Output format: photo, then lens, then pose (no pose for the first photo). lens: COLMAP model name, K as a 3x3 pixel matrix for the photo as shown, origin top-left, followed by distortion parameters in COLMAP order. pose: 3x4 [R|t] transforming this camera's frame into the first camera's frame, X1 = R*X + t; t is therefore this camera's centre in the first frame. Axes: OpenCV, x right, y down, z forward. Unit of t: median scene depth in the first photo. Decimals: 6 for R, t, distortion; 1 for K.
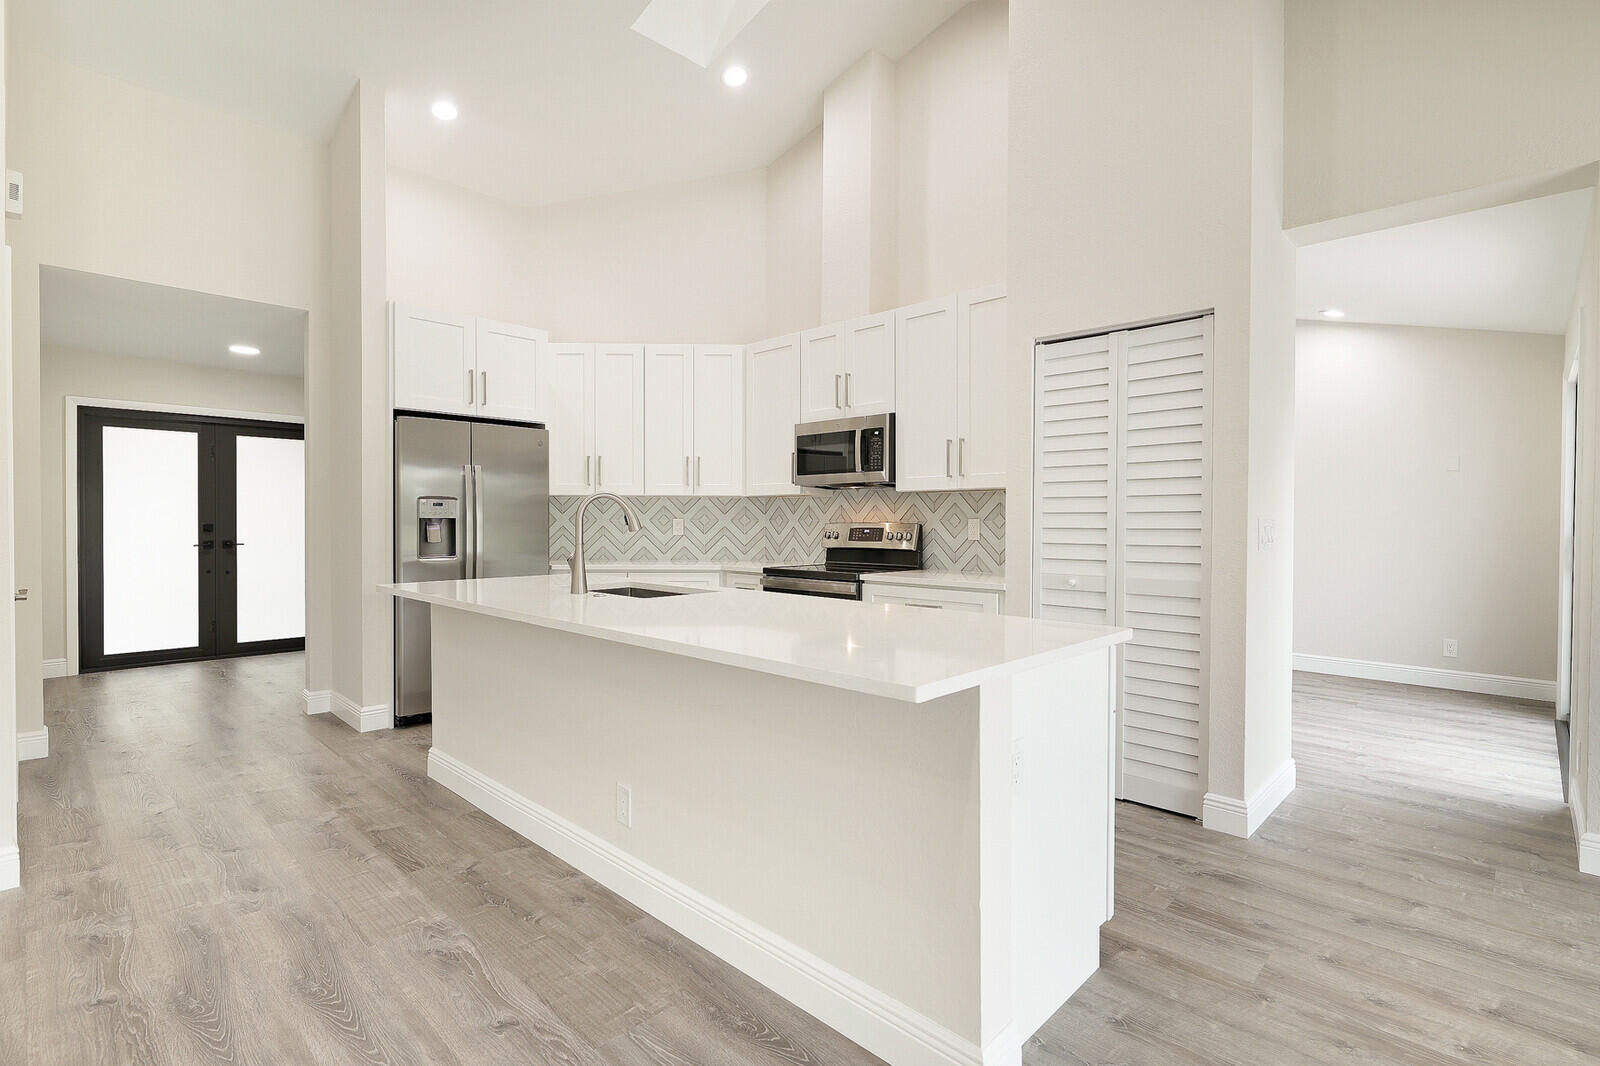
lens RADIAL K [[757.3, 0, 804.1], [0, 757.3, 527.9], [0, 0, 1]] dist [0.002497, 0.000877]
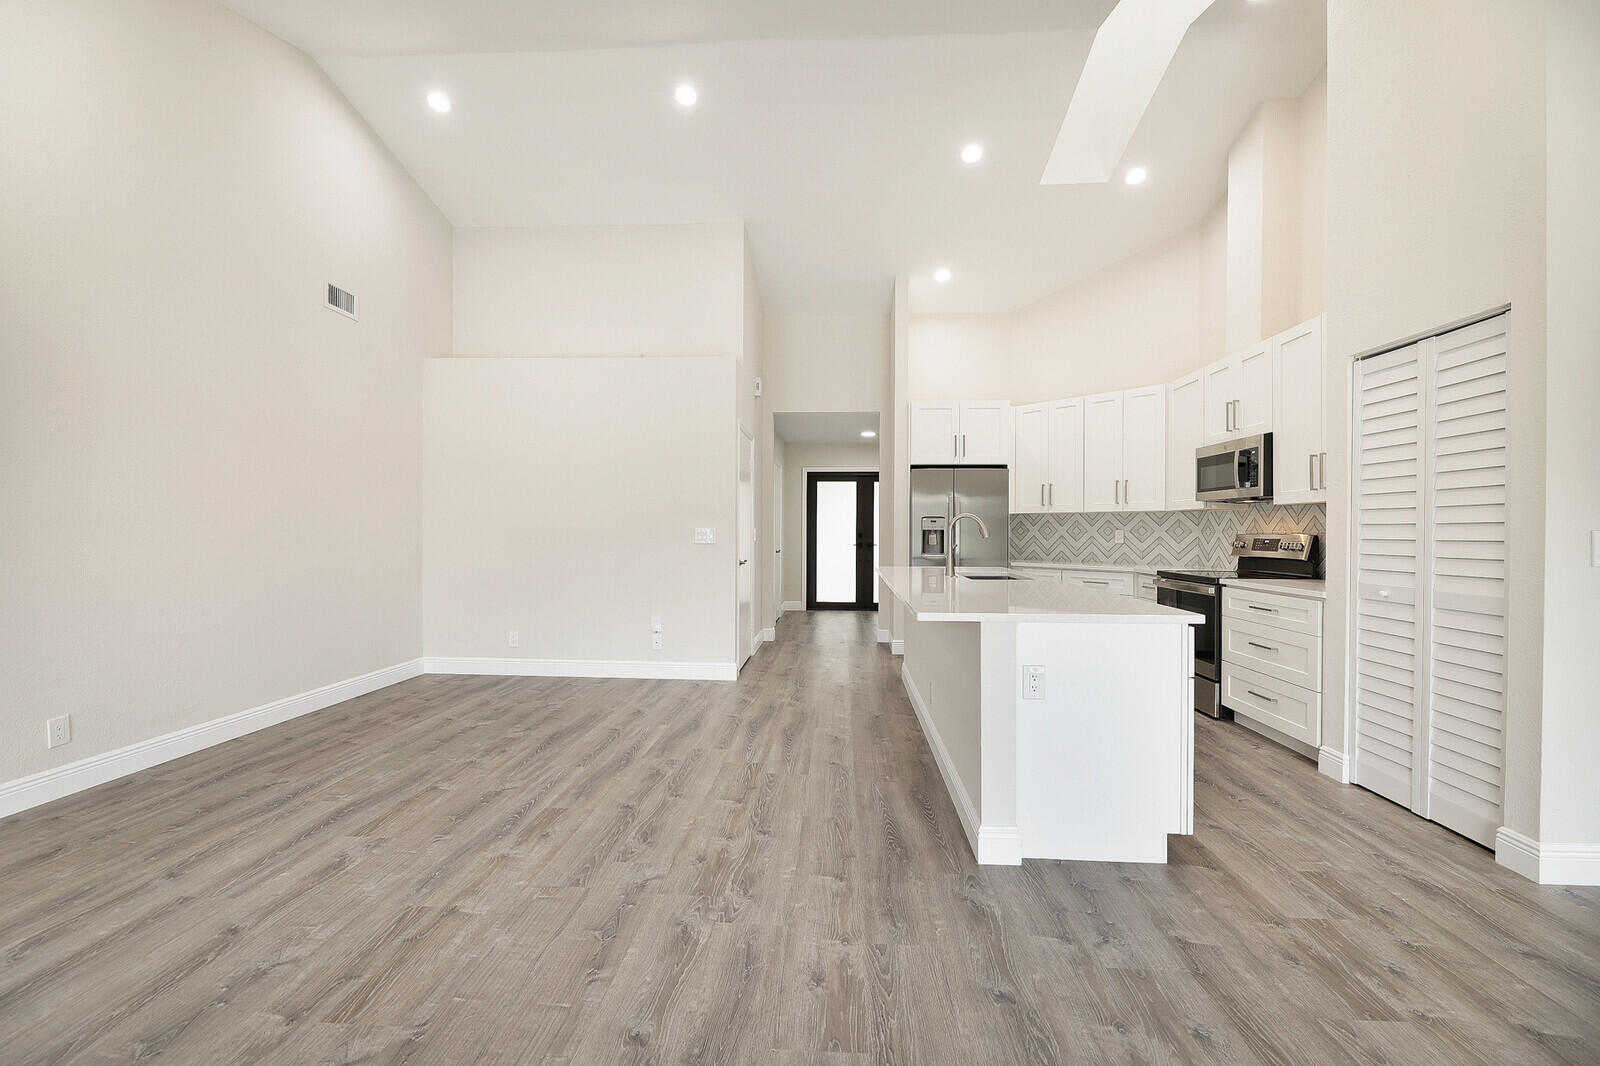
lens RADIAL K [[644.9, 0, 801.2], [0, 644.9, 533.7], [0, 0, 1]] dist [-0.002597, -0.000185]
pose [[0.648667, 0.004174, -0.761061, 0.376708], [-0.009072, 0.999956, -0.002248, 0.001112], [0.761018, 0.008362, 0.648677, -0.107765]]
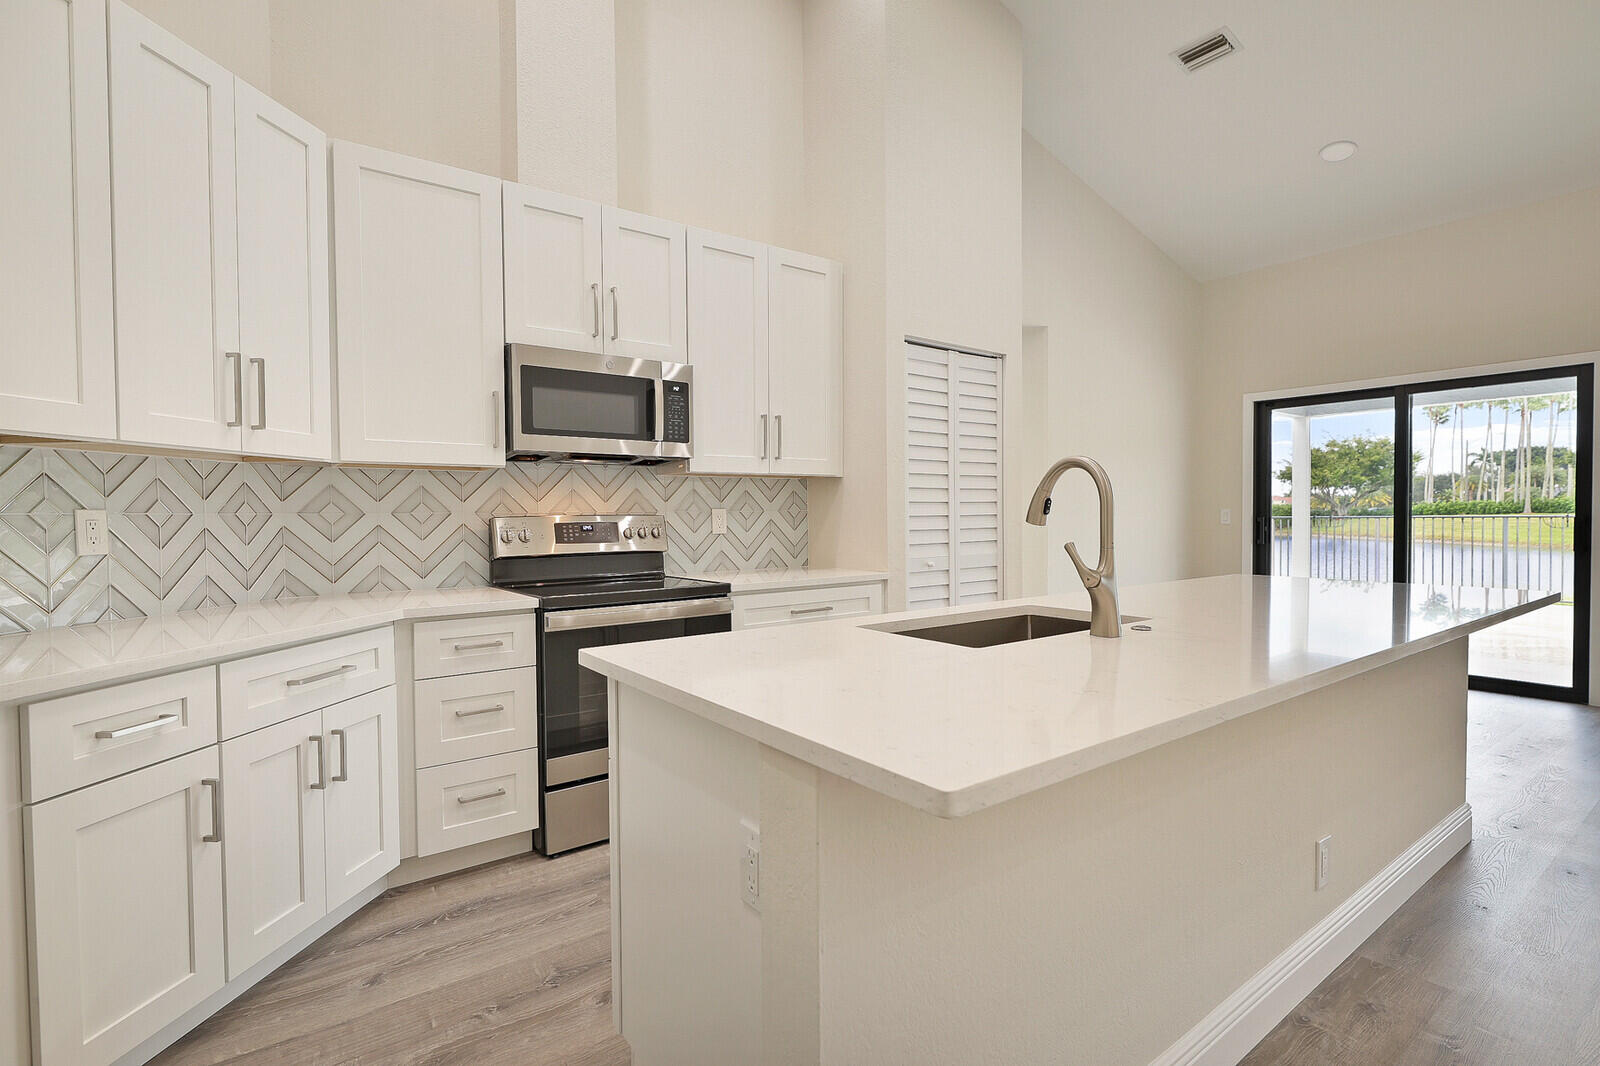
lens RADIAL K [[757.3, 0, 790.9], [0, 757.3, 539.7], [0, 0, 1]] dist [0.002497, 0.000877]
pose [[0.166764, -0.038072, 0.985261, -0.592468], [0.019335, 0.999188, 0.035338, -0.005797], [-0.985807, 0.013157, 0.167365, 0.760363]]
